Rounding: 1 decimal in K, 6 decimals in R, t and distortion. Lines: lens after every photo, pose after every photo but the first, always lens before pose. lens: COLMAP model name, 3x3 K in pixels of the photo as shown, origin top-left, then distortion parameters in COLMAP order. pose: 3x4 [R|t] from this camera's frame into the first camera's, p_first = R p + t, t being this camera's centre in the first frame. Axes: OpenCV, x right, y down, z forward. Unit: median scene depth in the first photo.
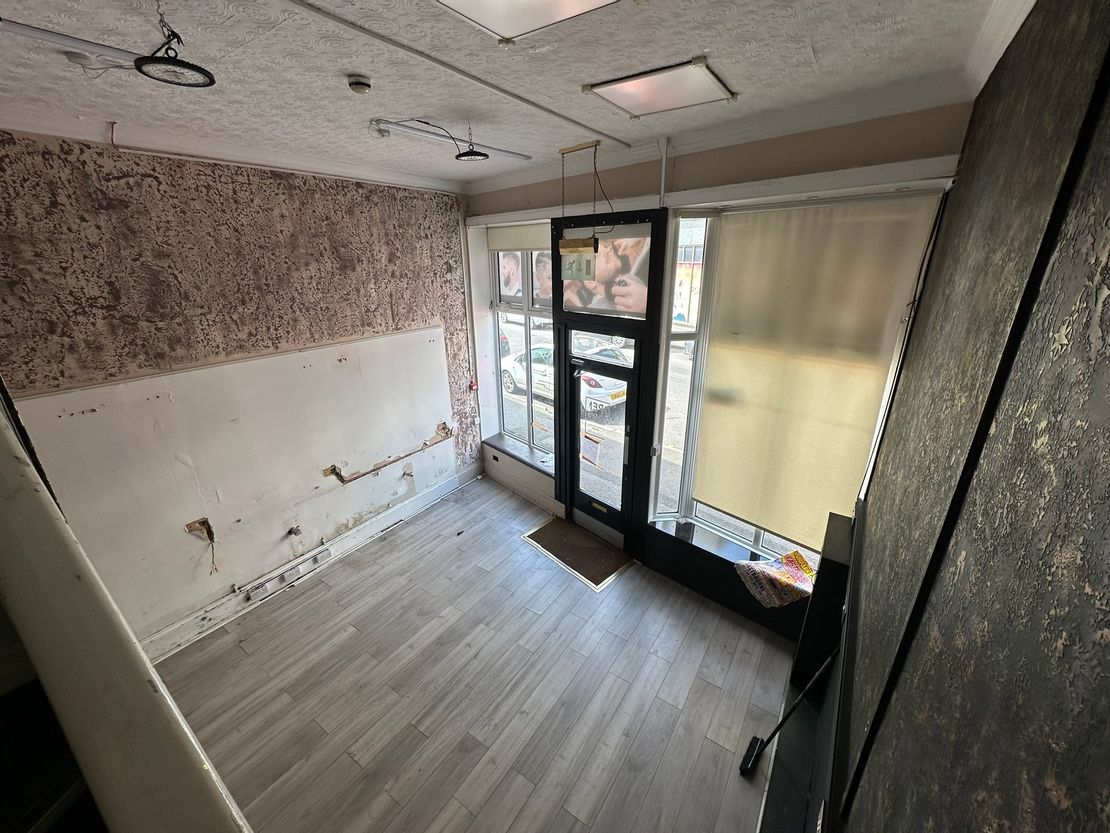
lens RADIAL K [[442.1, 0, 554.9], [0, 442.1, 419.3], [0, 0, 1]] dist [-0.001130, 0.000188]
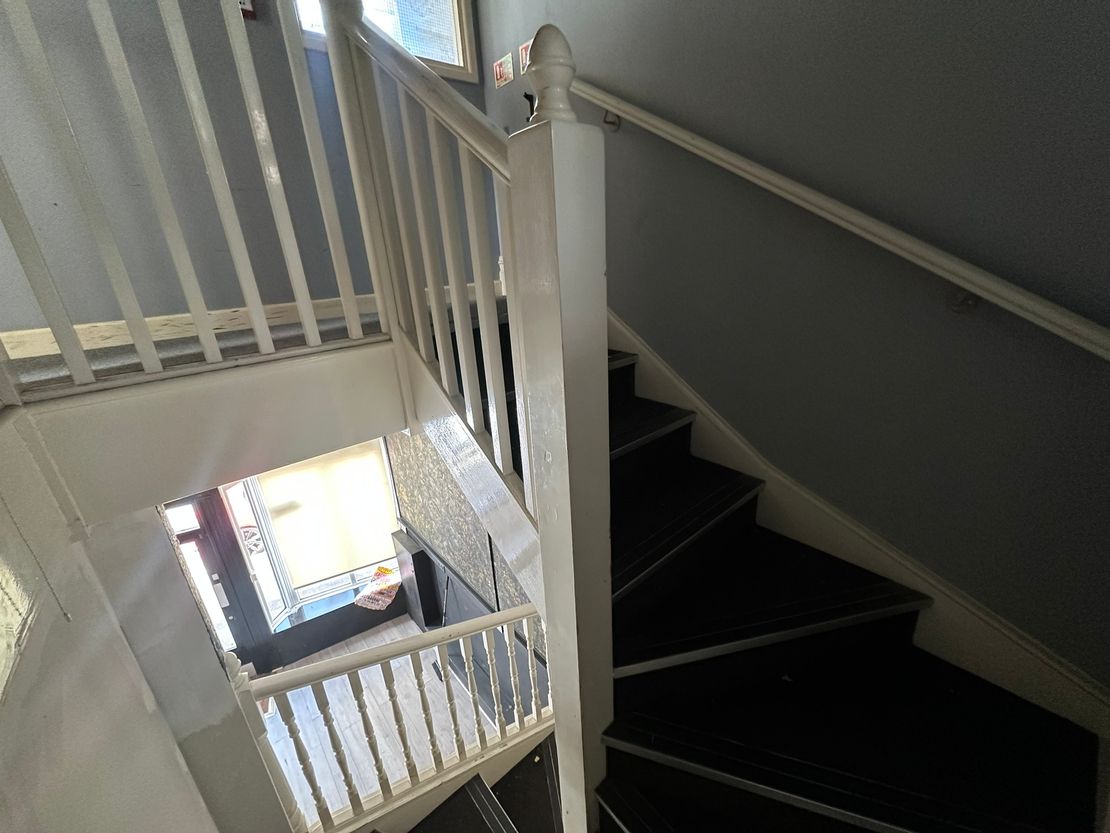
lens RADIAL K [[442.1, 0, 554.9], [0, 442.1, 419.3], [0, 0, 1]] dist [-0.001130, 0.000188]
pose [[0.262775, -0.339999, 0.902967, -0.504402], [0.389203, 0.893691, 0.223243, -0.265659], [-0.882876, 0.292775, 0.367169, -0.274410]]
